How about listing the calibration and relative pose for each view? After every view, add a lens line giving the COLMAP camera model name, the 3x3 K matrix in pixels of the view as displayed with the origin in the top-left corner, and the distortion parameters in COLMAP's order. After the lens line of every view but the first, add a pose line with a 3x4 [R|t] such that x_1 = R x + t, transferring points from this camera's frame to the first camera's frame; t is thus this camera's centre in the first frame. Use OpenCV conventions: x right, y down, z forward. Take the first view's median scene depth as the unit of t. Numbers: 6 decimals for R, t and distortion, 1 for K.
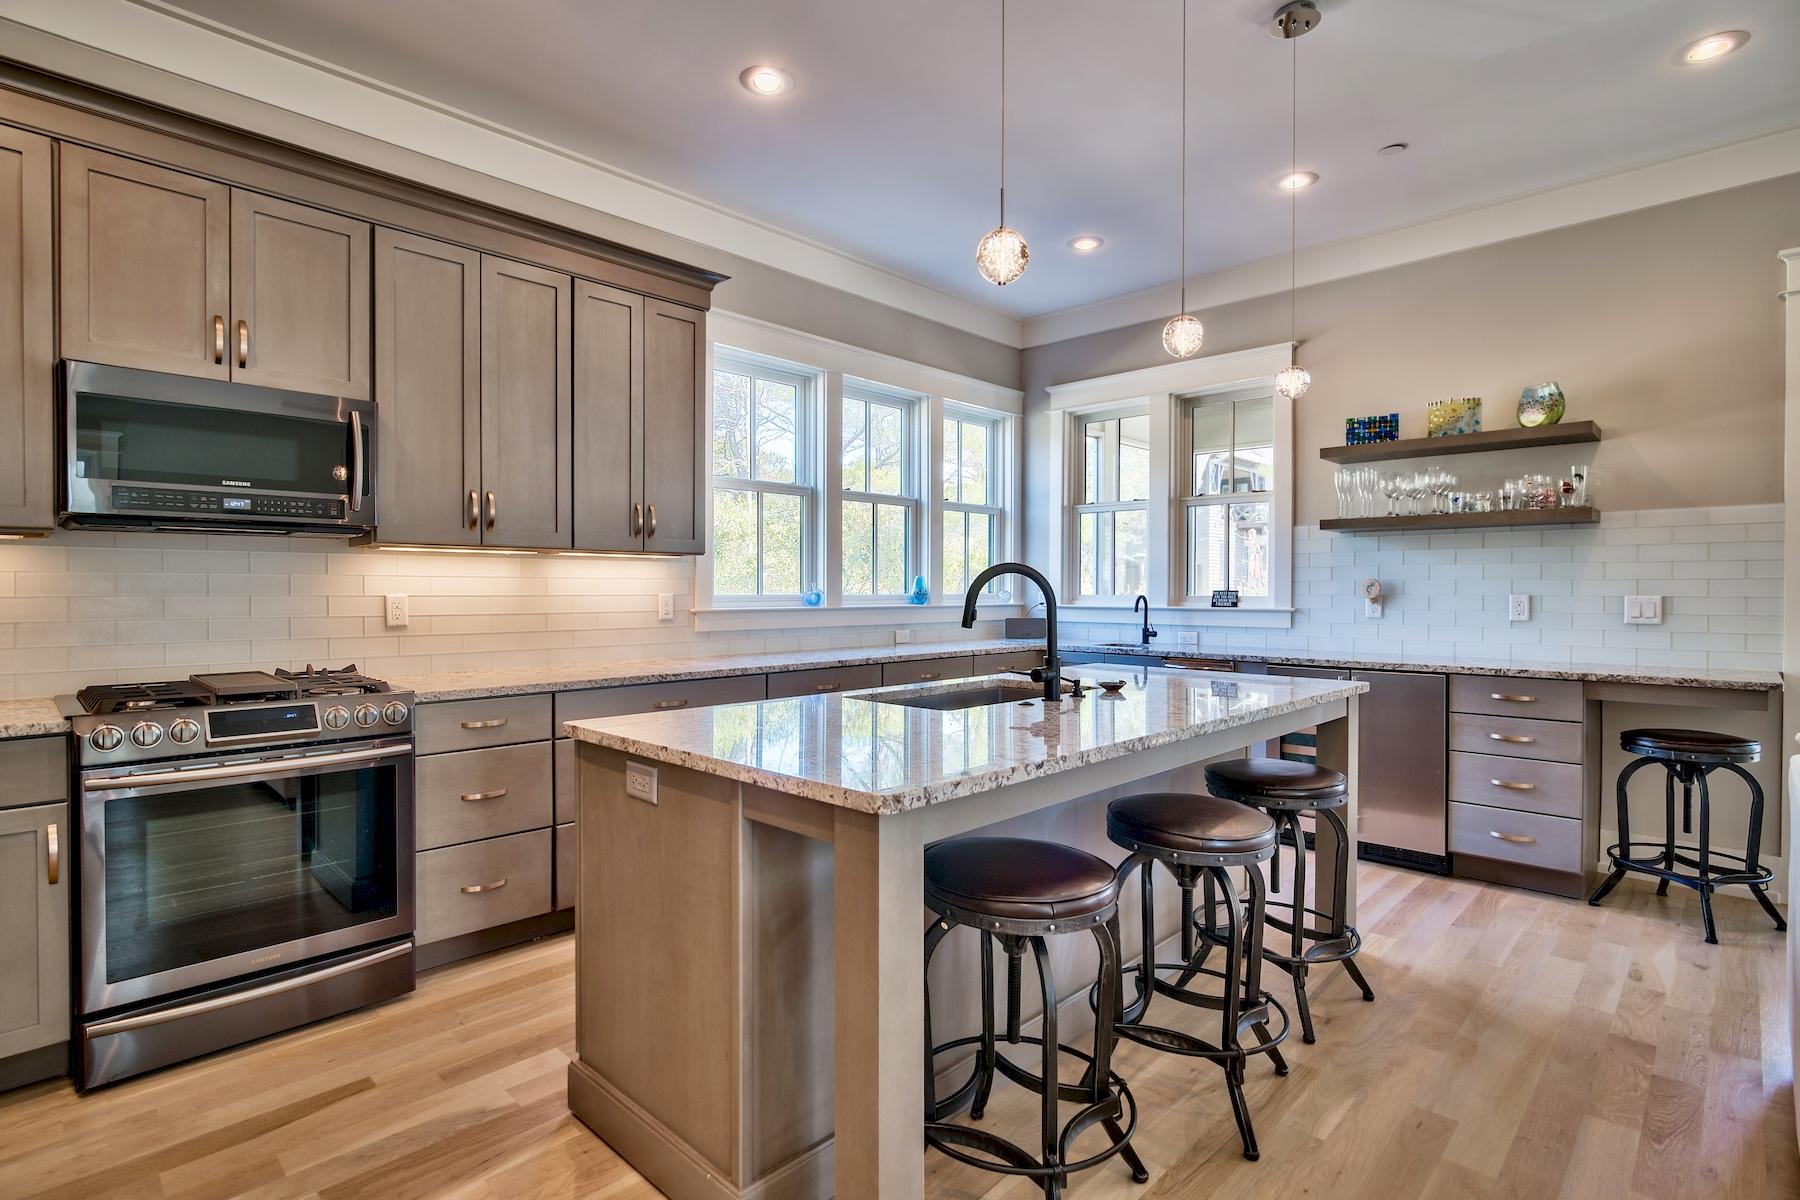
lens RADIAL K [[884.4, 0, 894.5], [0, 884.4, 597.0], [0, 0, 1]] dist [-0.005771, 0.002255]
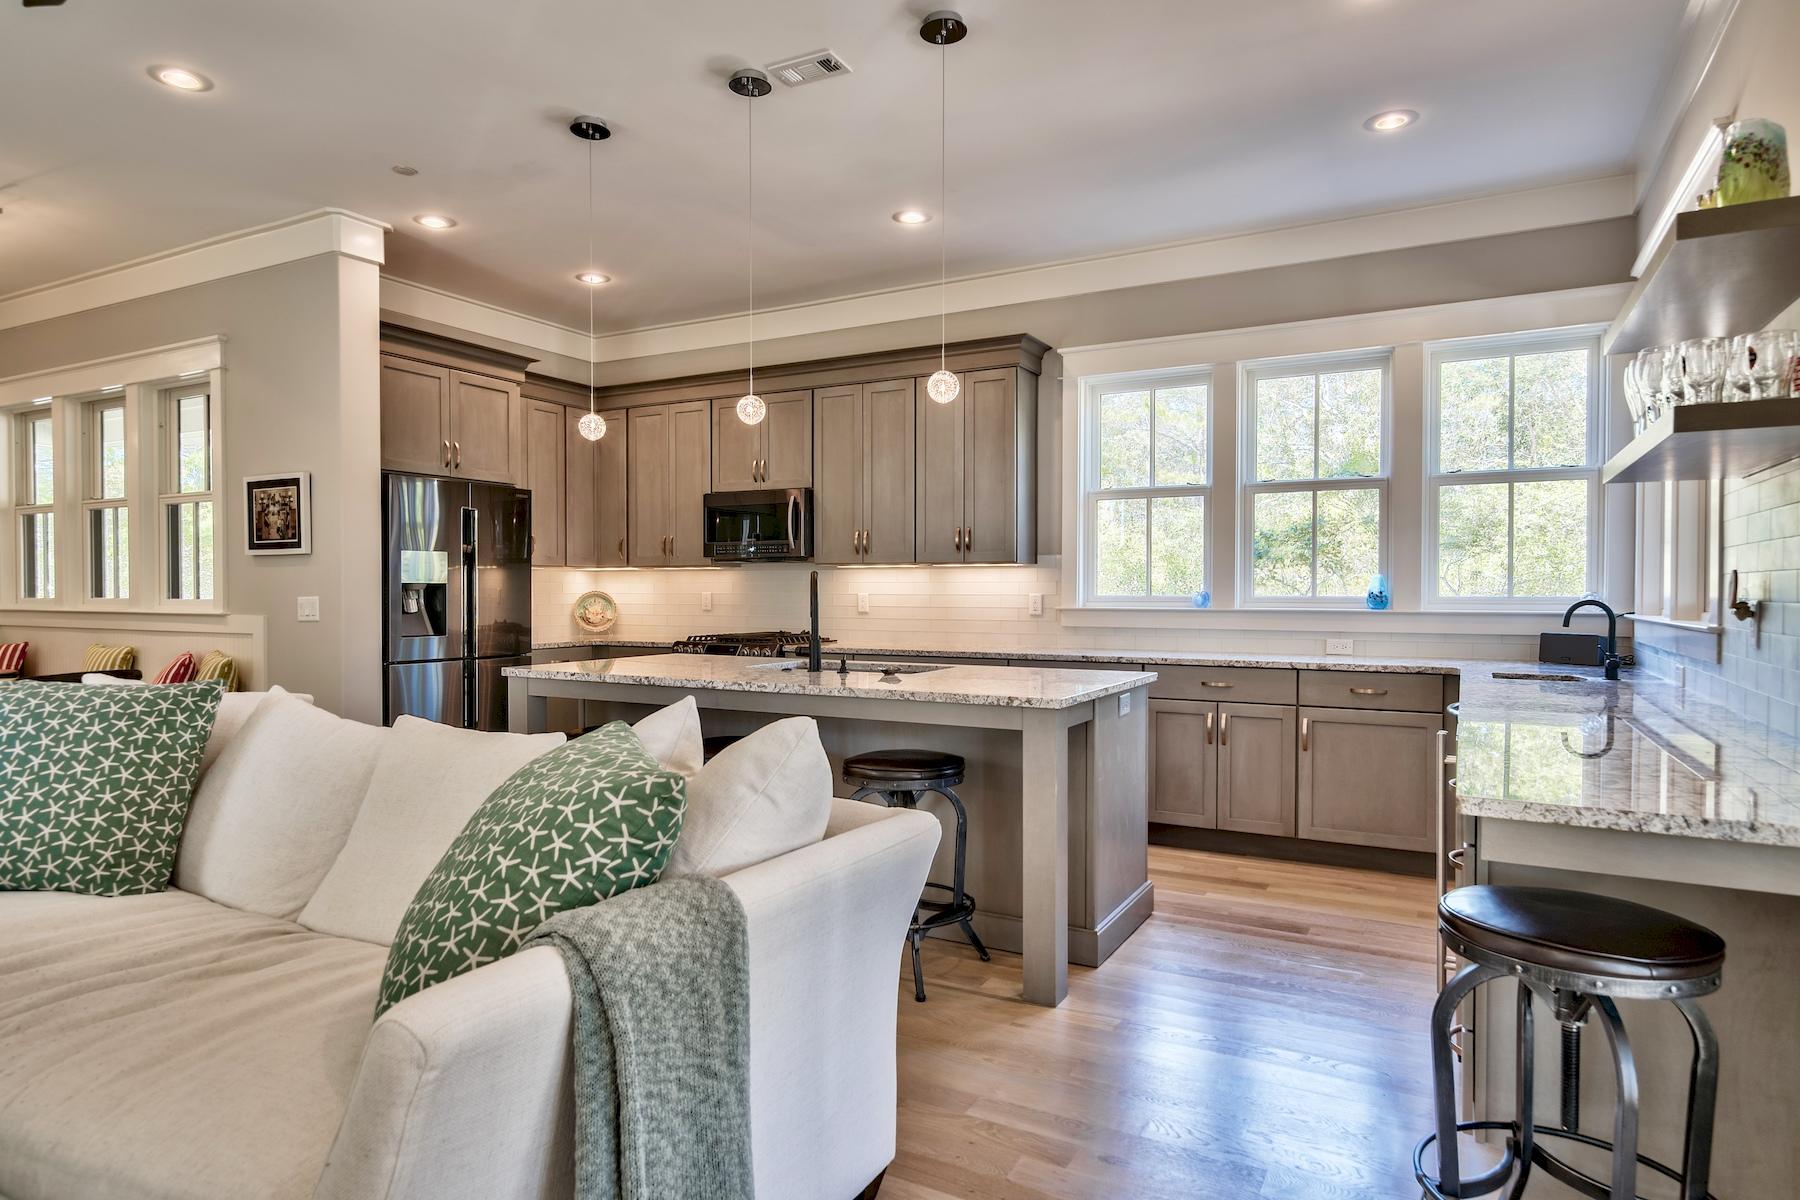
lens RADIAL K [[1020.7, 0, 897.2], [0, 1020.7, 604.7], [0, 0, 1]] dist [0.003513, -0.001162]
pose [[0.275030, 0.013235, -0.961344, 1.055946], [-0.009585, 0.999893, 0.011023, -0.002570], [0.961388, 0.006182, 0.275128, 0.423474]]
